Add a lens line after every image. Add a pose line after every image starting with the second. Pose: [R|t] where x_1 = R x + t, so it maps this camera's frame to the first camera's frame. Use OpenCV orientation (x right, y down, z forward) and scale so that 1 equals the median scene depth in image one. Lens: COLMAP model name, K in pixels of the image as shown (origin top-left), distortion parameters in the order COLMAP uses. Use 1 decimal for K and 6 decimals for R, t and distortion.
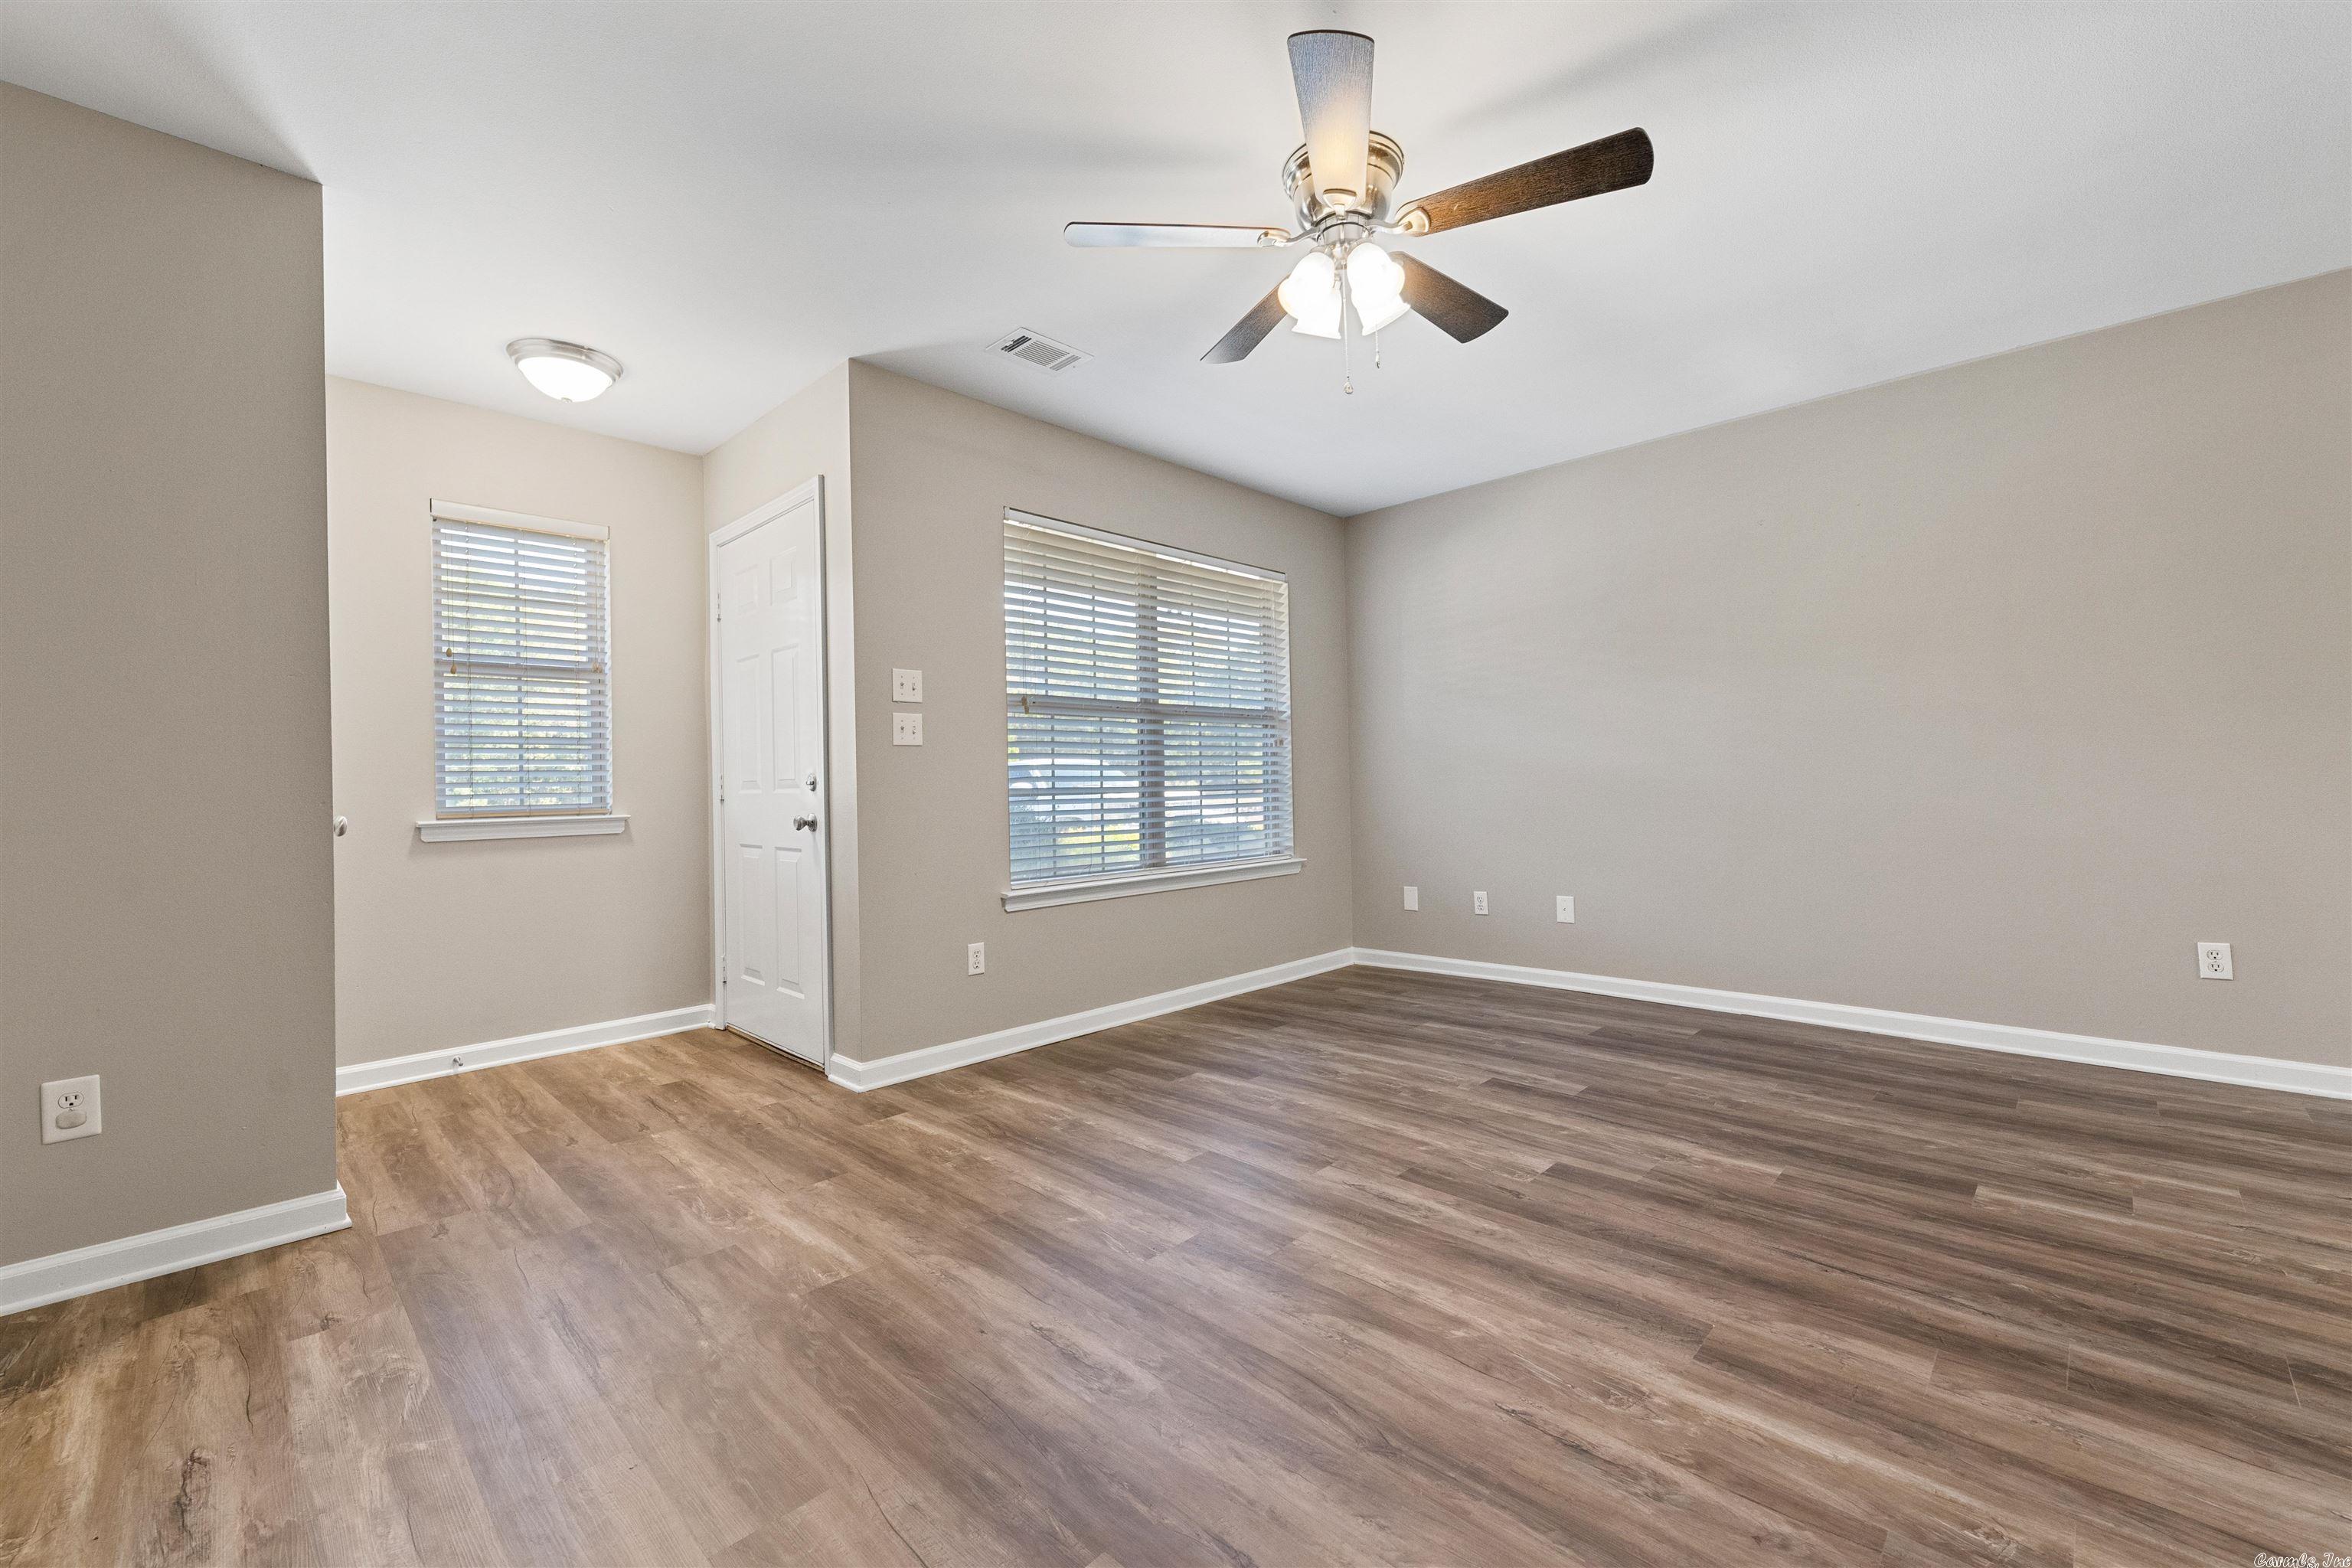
lens RADIAL K [[962.5, 0, 1167.0], [0, 962.5, 760.9], [0, 0, 1]] dist [-0.001438, -0.000692]
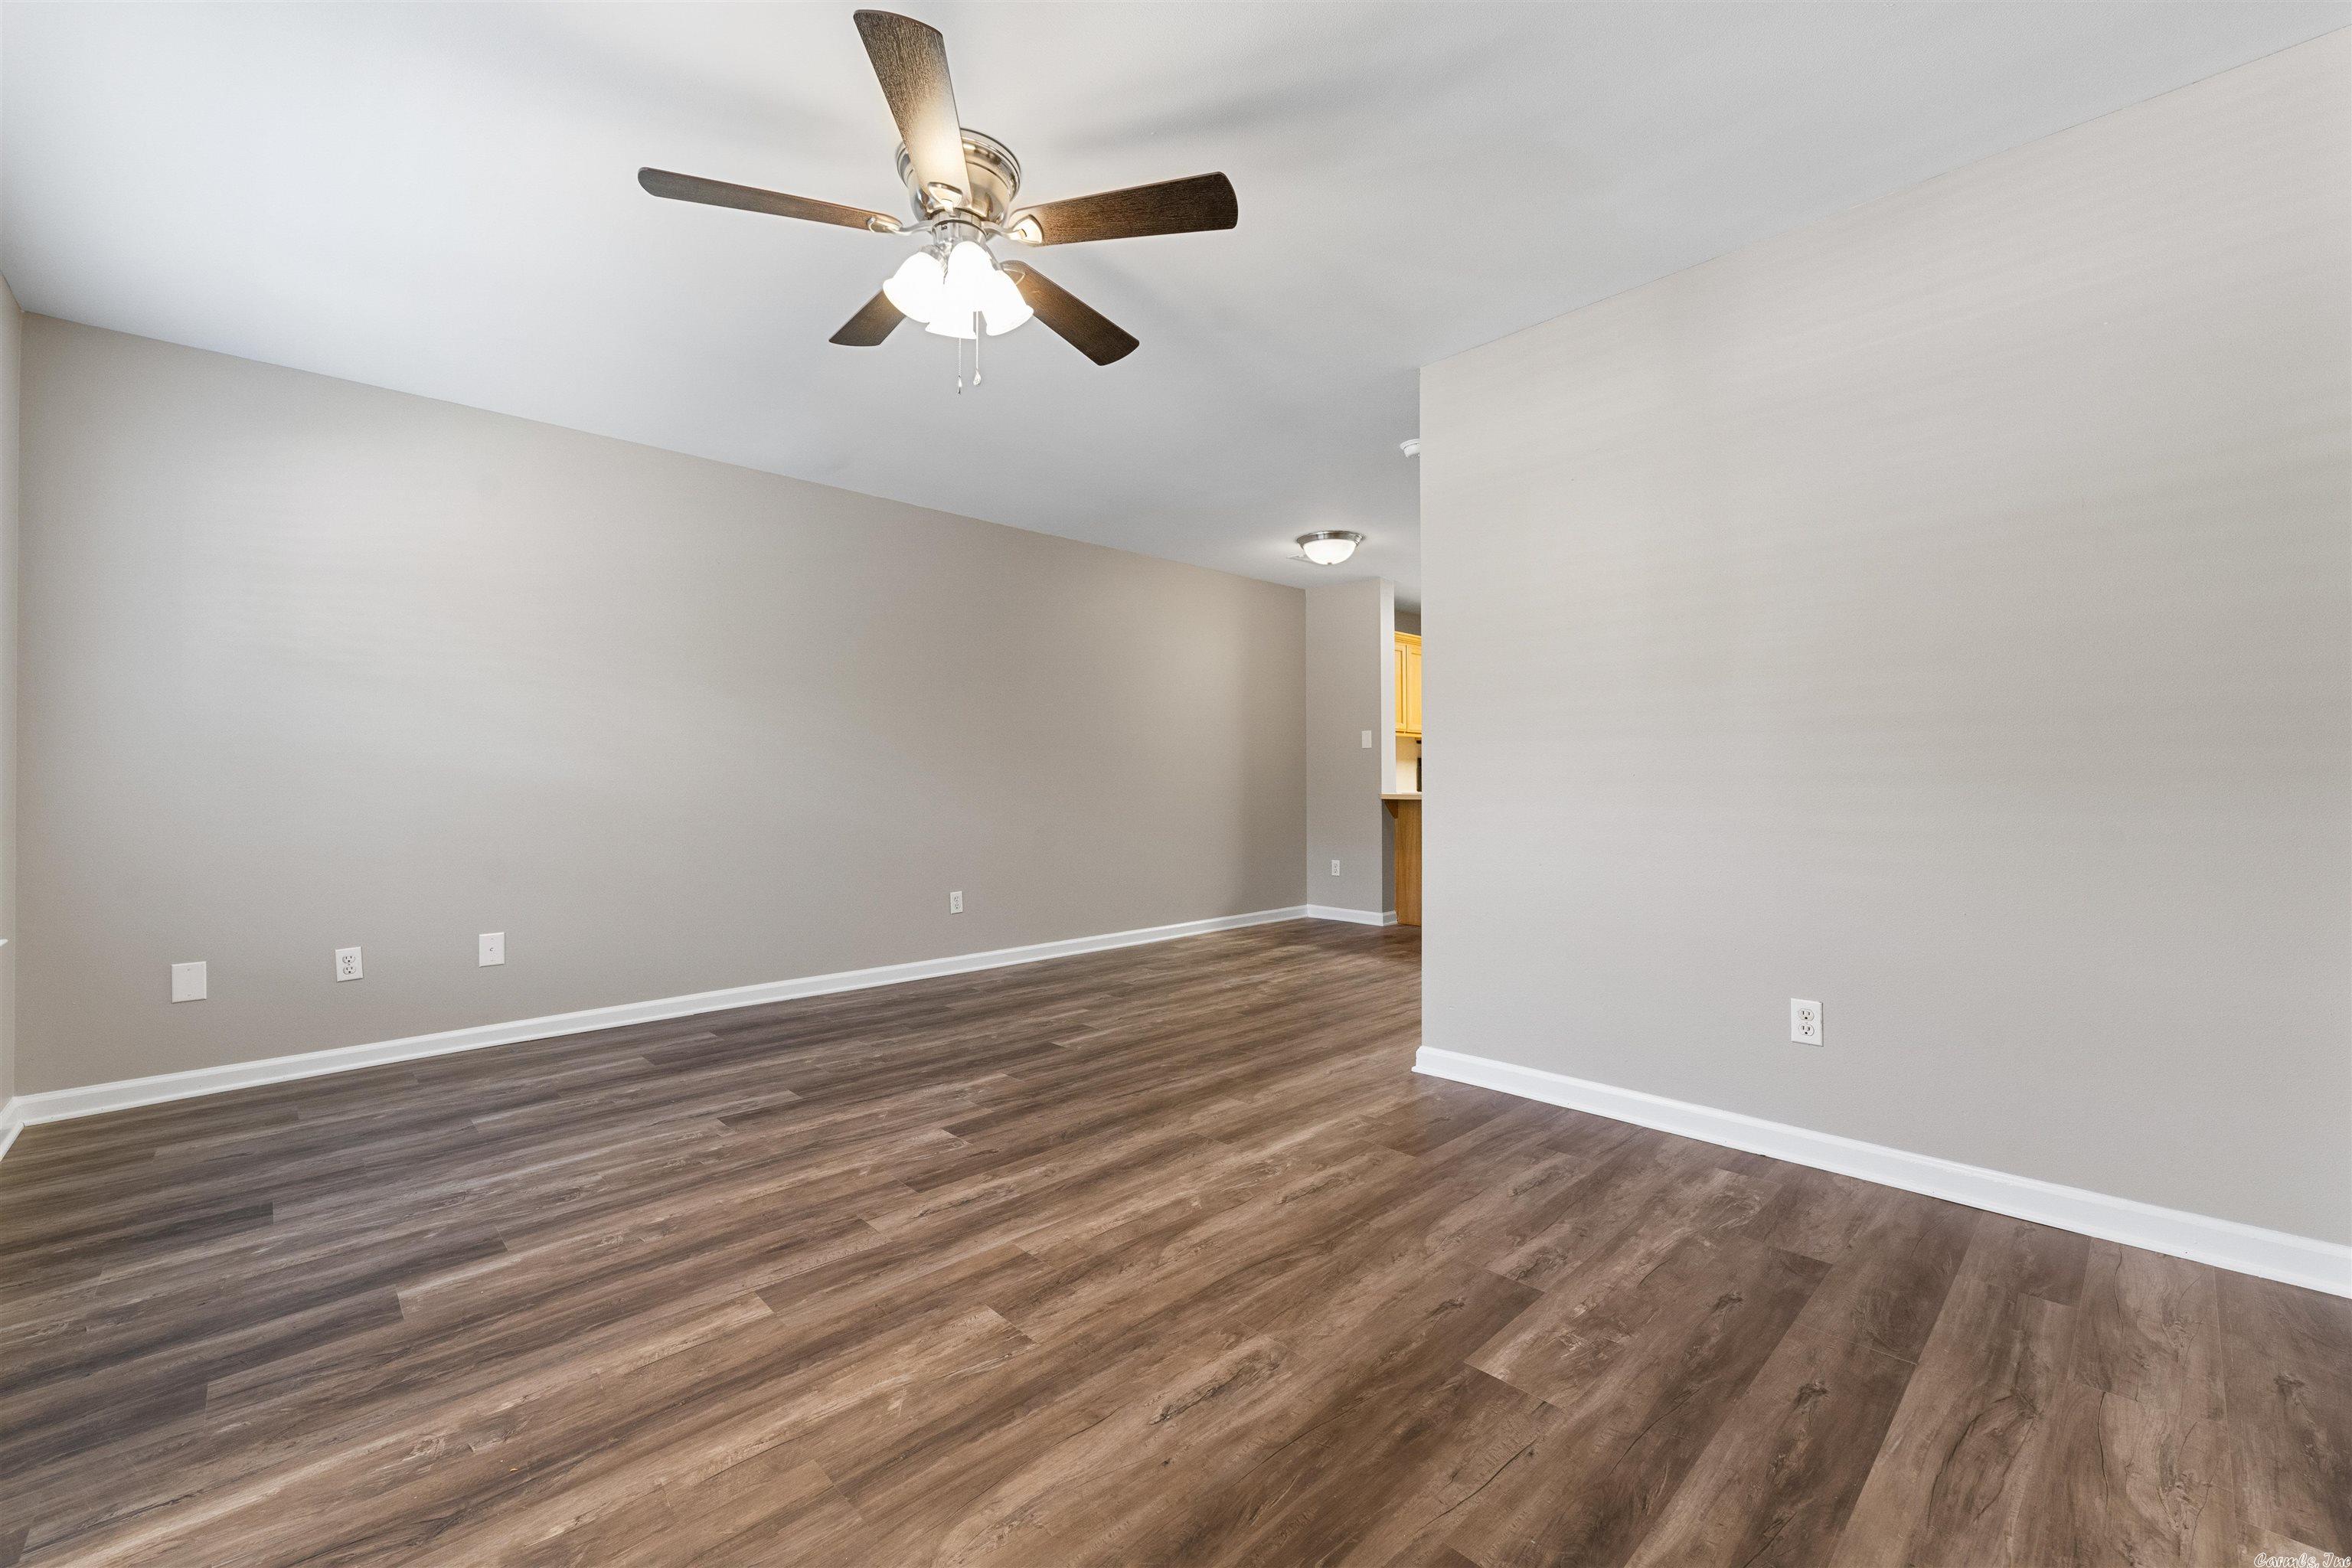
lens RADIAL K [[962.5, 0, 1167.0], [0, 962.5, 760.9], [0, 0, 1]] dist [-0.001438, -0.000692]
pose [[0.021737, 0.042589, 0.998856, -0.732229], [-0.017348, 0.998958, -0.042216, 0.028286], [-0.999613, -0.016410, 0.022453, 0.709371]]
